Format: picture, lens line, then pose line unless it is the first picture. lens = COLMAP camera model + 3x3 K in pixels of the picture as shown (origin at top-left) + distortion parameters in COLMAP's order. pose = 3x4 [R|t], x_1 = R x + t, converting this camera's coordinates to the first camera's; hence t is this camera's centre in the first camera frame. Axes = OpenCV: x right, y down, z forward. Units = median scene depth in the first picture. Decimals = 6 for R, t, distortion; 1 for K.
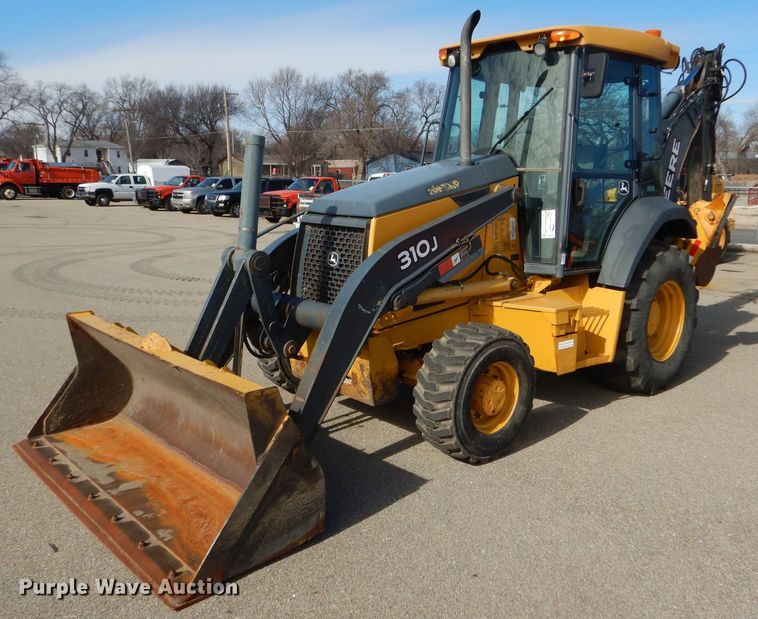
lens RADIAL K [[692.3, 0, 411.0], [0, 692.3, 307.1], [0, 0, 1]] dist [-0.016306, 0.010627]
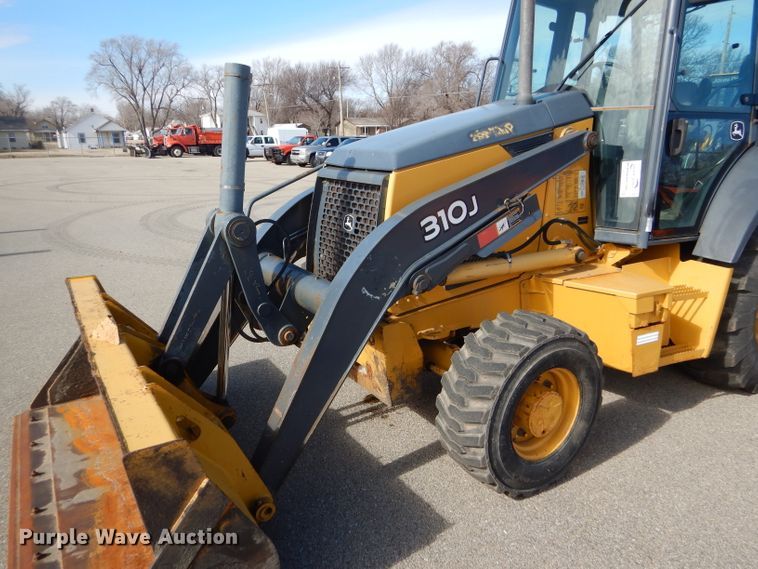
lens RADIAL K [[558.2, 0, 373.4], [0, 558.2, 285.8], [0, 0, 1]] dist [-0.023378, 0.017750]
pose [[0.978504, 0.037736, -0.202747, 0.049018], [-0.022194, 0.996675, 0.078393, -0.045049], [0.205031, -0.072209, 0.976088, 0.338709]]
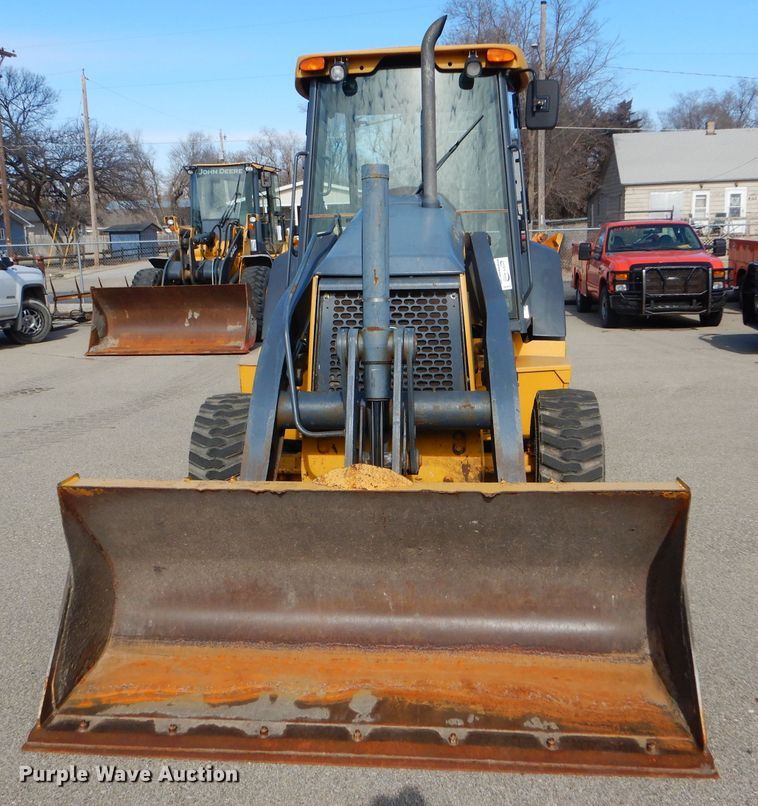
lens RADIAL K [[889.7, 0, 383.5], [0, 889.7, 403.8], [0, 0, 1]] dist [0.023739, 0.000000]
pose [[0.761298, -0.159533, 0.628470, -0.690389], [0.158875, 0.985609, 0.057738, -0.051345], [-0.628637, 0.055892, 0.775688, 0.253656]]
